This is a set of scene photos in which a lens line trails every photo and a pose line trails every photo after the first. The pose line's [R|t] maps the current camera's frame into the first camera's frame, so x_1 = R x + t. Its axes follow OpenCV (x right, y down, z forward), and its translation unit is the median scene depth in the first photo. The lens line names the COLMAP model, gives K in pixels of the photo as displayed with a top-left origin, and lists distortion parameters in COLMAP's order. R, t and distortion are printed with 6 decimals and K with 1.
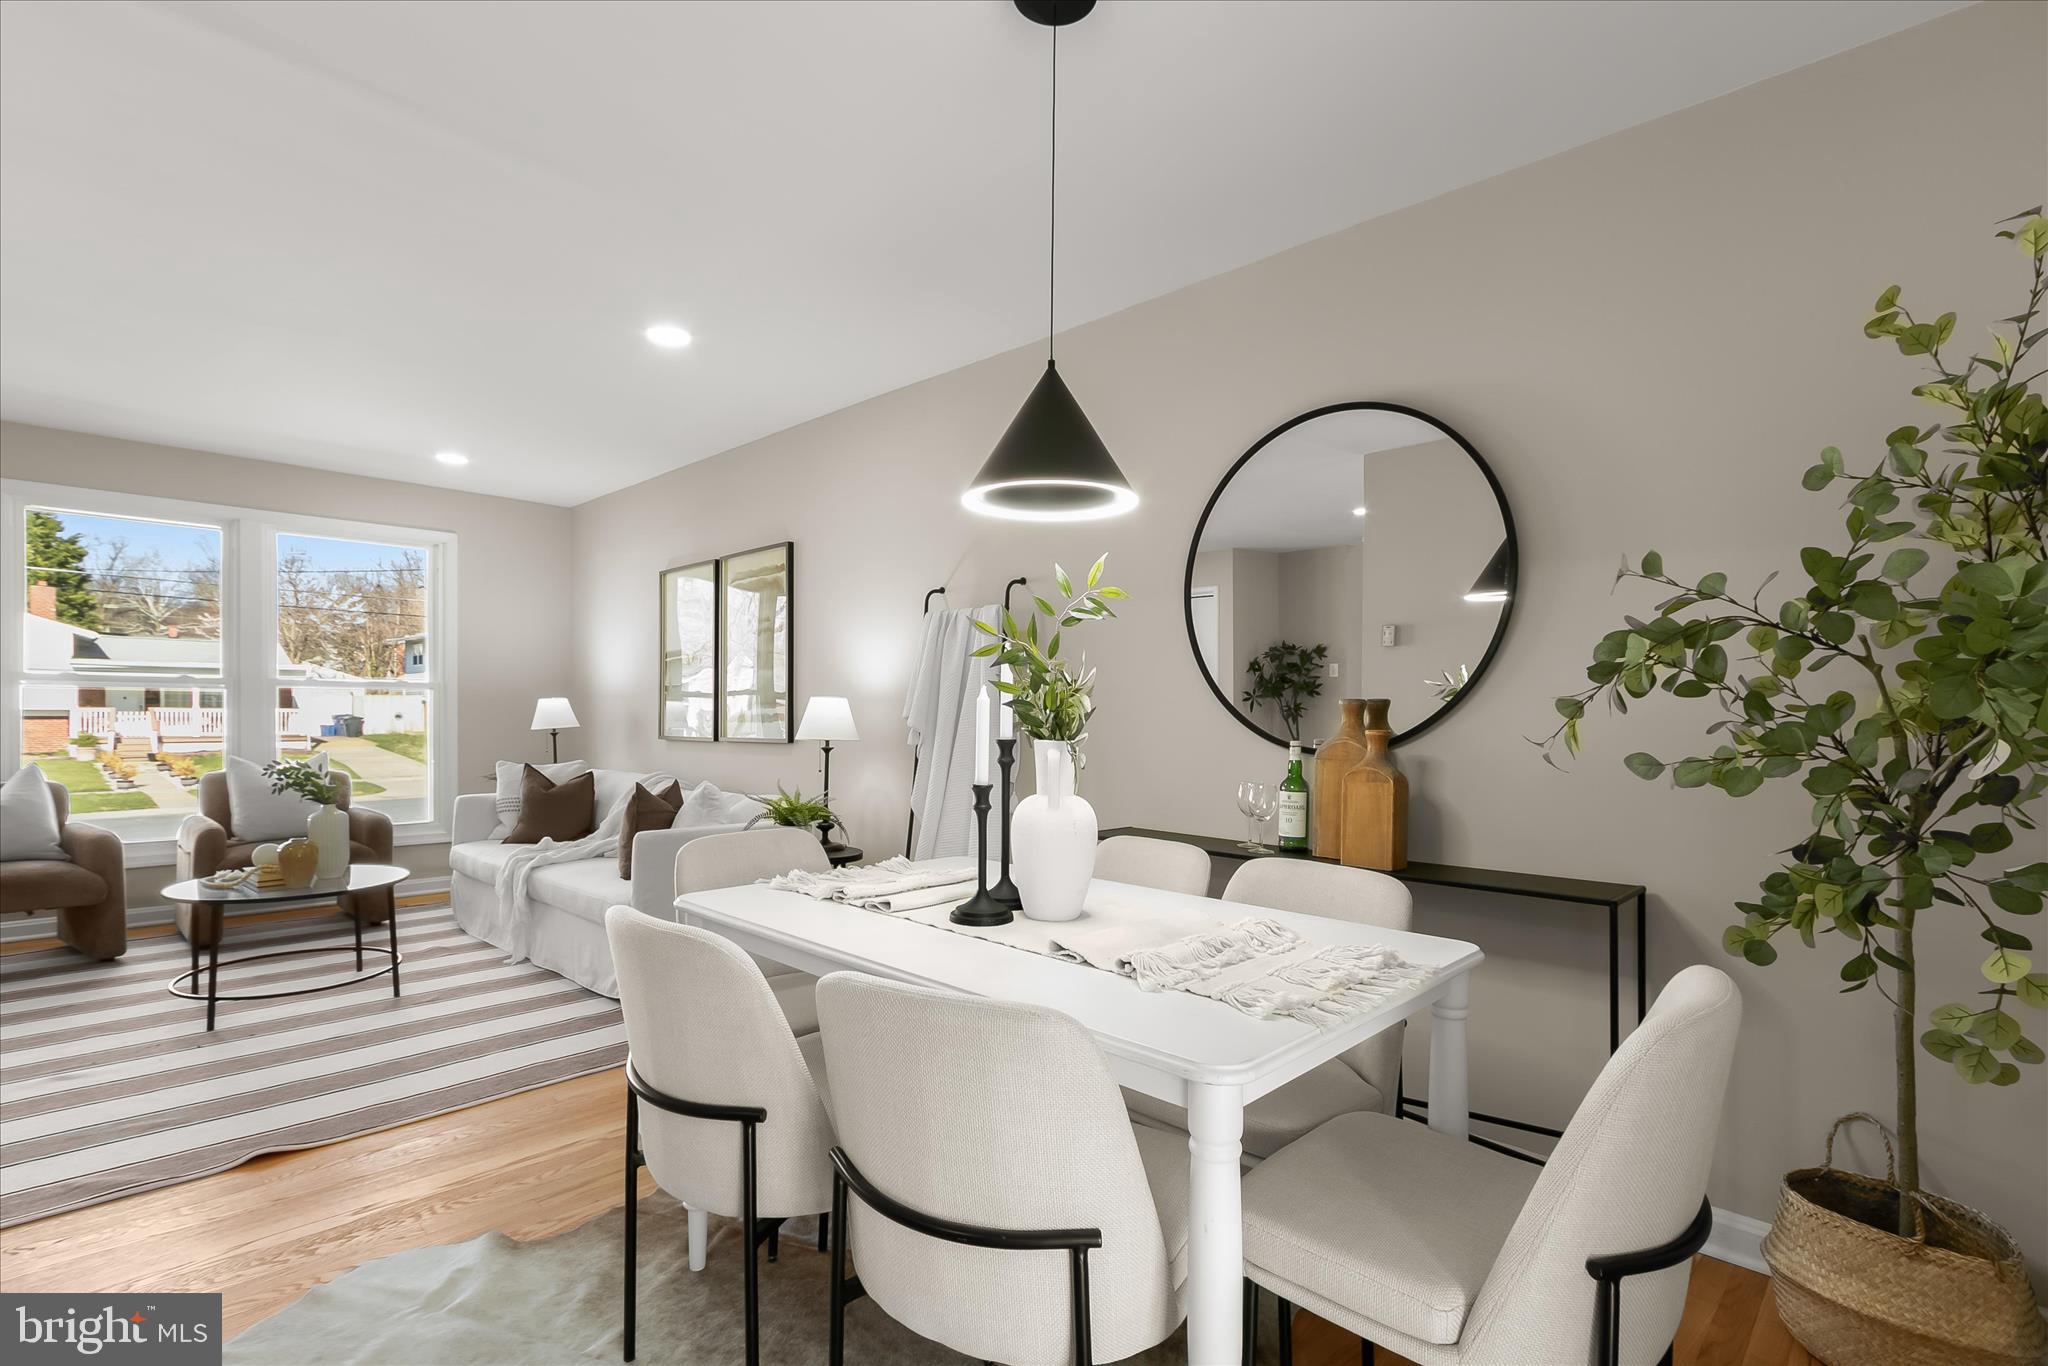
lens RADIAL K [[950.6, 0, 1047.5], [0, 950.6, 714.7], [0, 0, 1]] dist [0.003827, -0.000849]
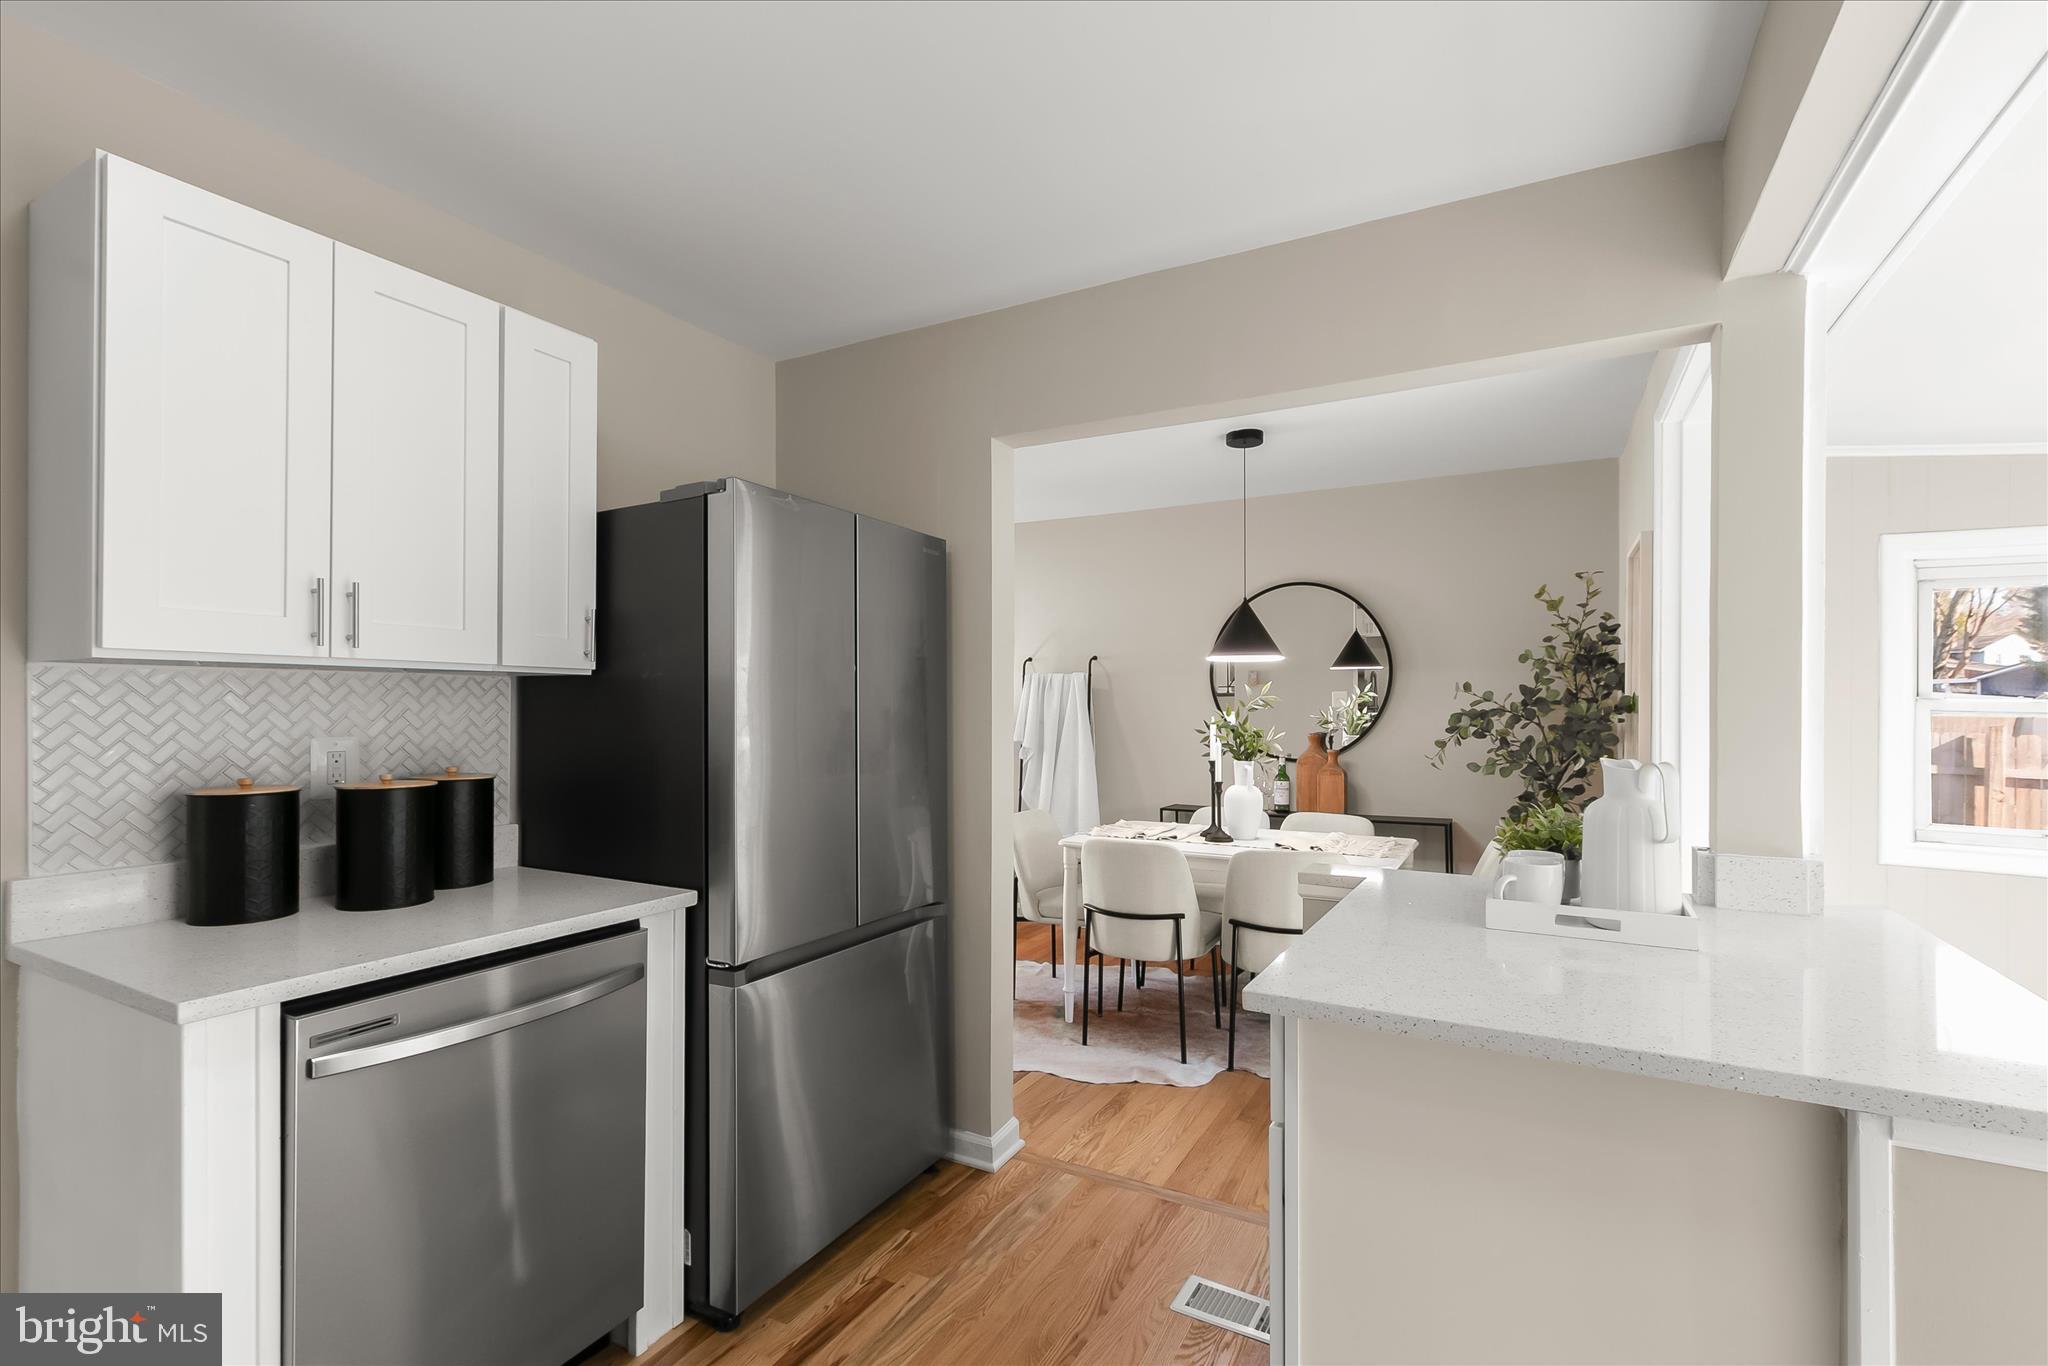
lens RADIAL K [[950.6, 0, 1024.5], [0, 950.6, 684.1], [0, 0, 1]] dist [0.003827, -0.000849]
pose [[0.965568, -0.004145, 0.260118, -1.186788], [0.010430, 0.999686, -0.022785, -0.121835], [-0.259942, 0.024714, 0.965308, -1.162746]]
